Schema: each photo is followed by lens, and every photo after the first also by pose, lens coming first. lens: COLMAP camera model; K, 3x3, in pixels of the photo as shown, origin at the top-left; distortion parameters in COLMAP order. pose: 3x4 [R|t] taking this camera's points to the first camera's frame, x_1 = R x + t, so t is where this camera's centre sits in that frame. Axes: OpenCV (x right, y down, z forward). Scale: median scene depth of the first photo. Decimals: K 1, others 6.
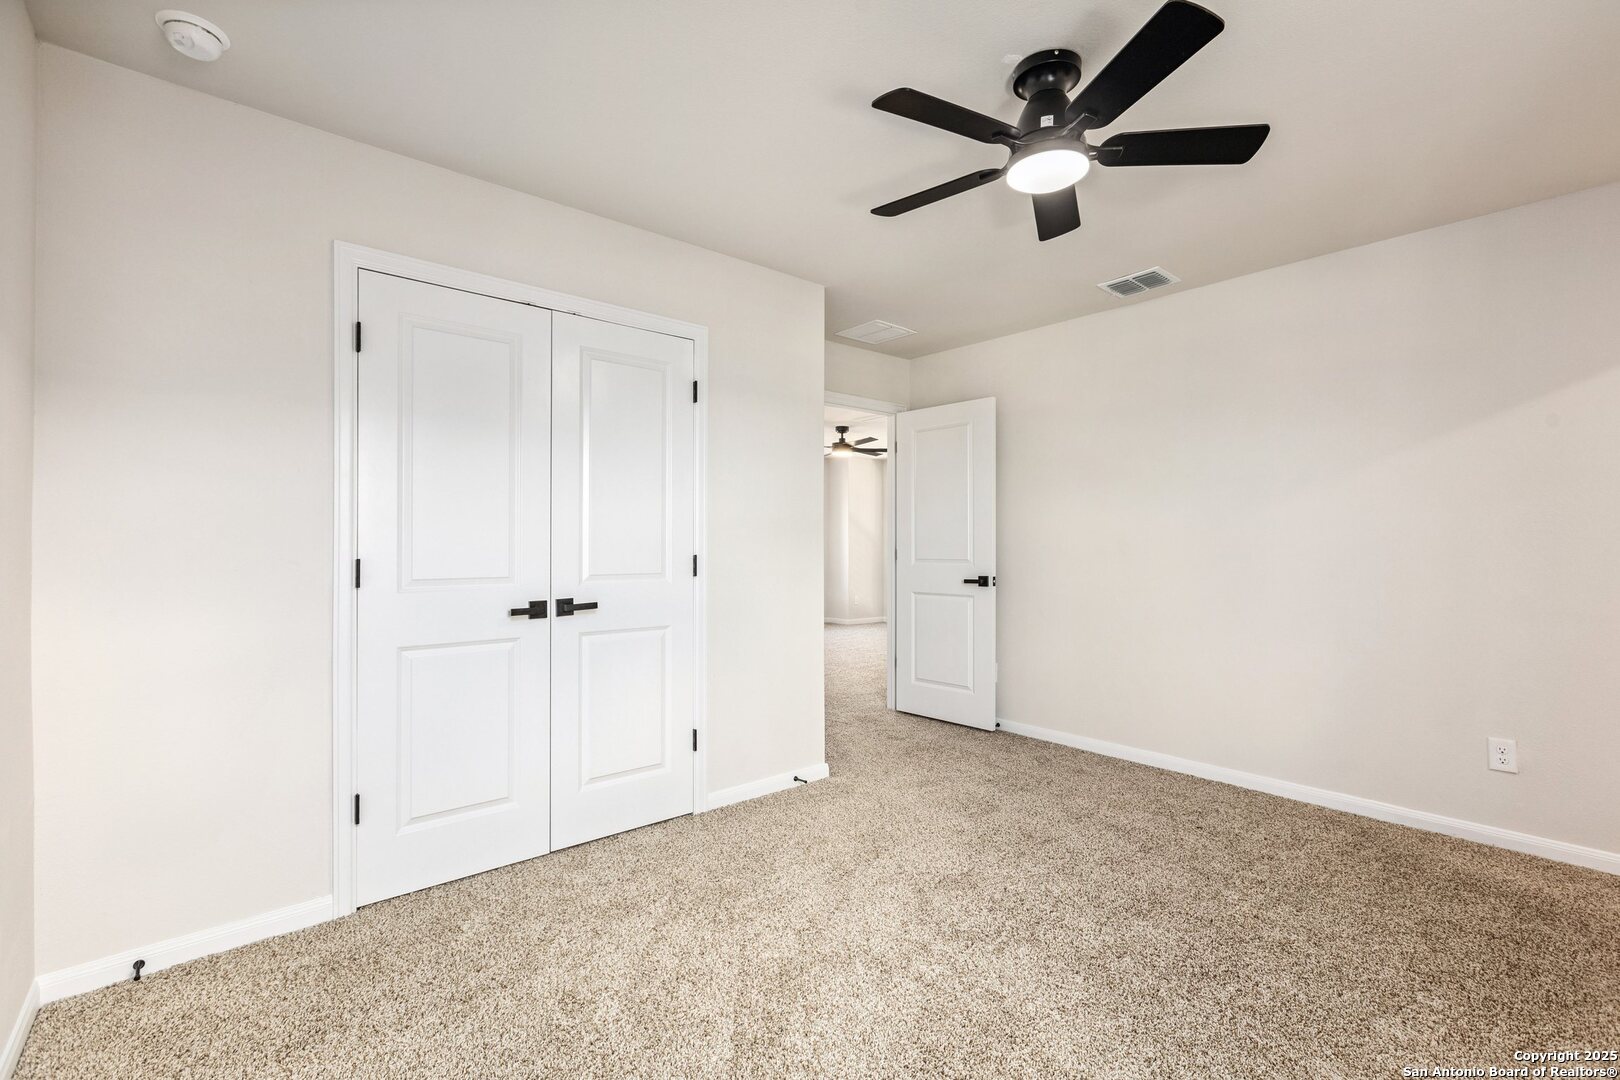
lens RADIAL K [[719.0, 0, 820.1], [0, 719.0, 542.3], [0, 0, 1]] dist [-0.002097, -0.000068]
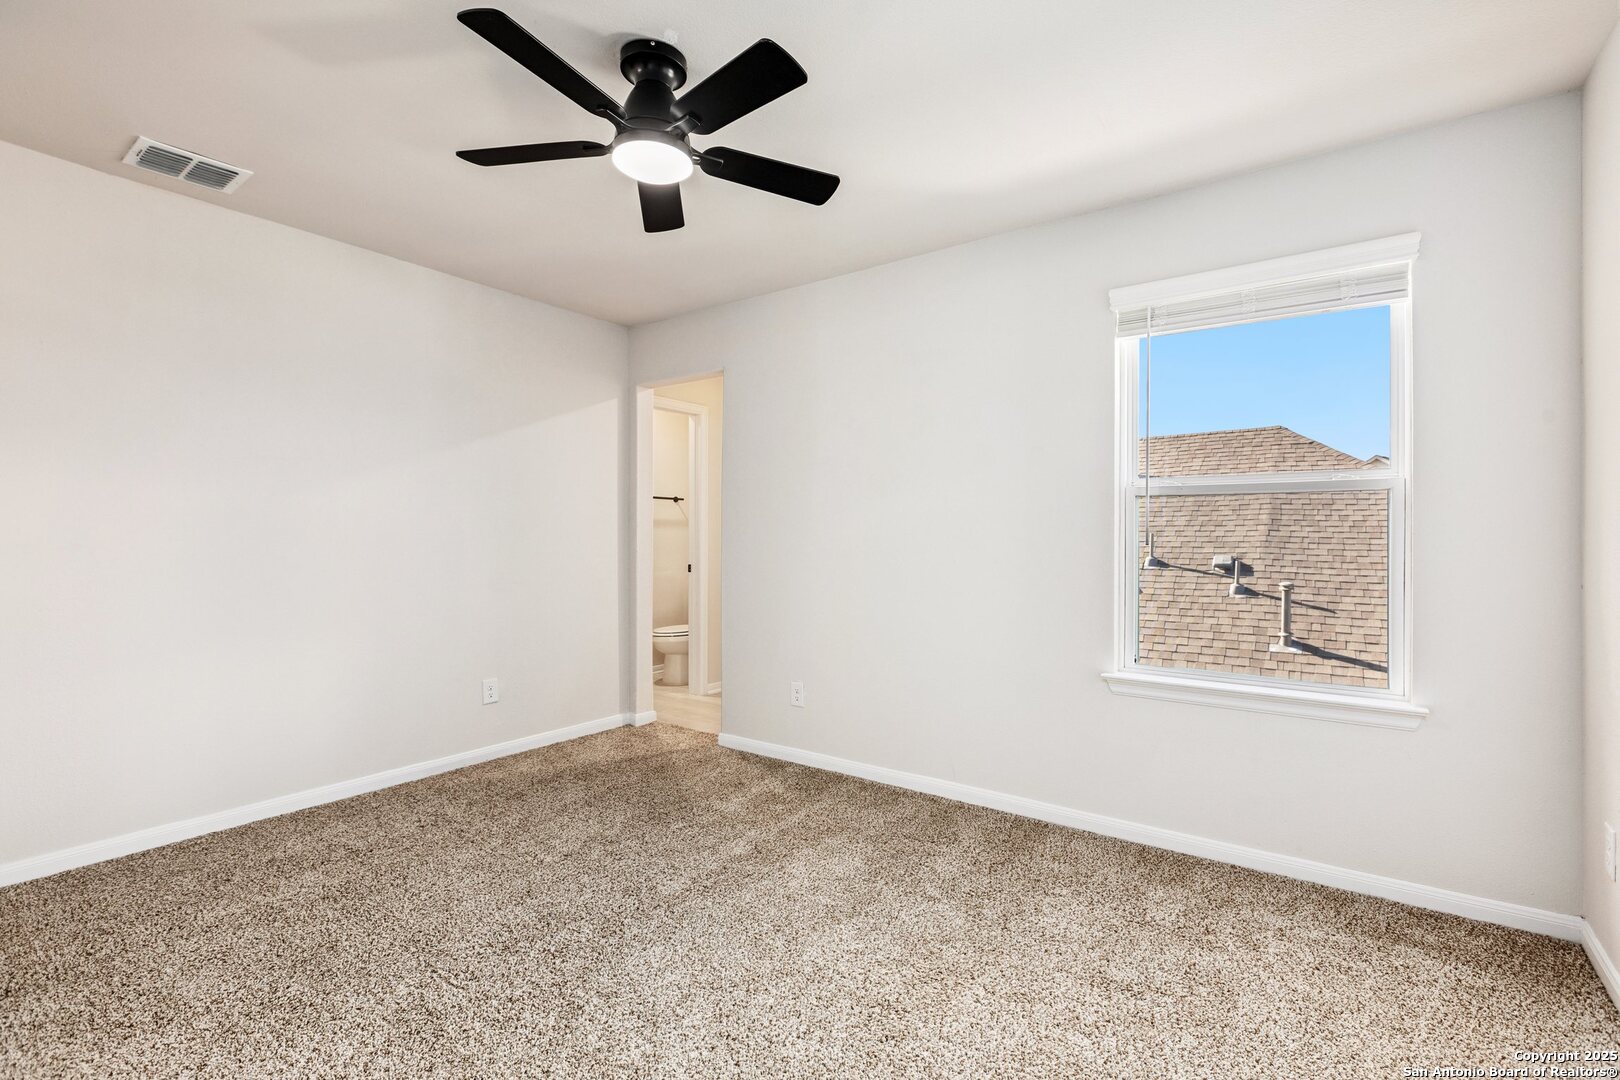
lens RADIAL K [[719.0, 0, 820.1], [0, 719.0, 542.3], [0, 0, 1]] dist [-0.002097, -0.000068]
pose [[-0.222025, -0.011798, 0.974969, -0.464498], [-0.002073, 0.999930, 0.011628, 0.000500], [-0.975039, 0.000560, -0.222034, 0.650538]]
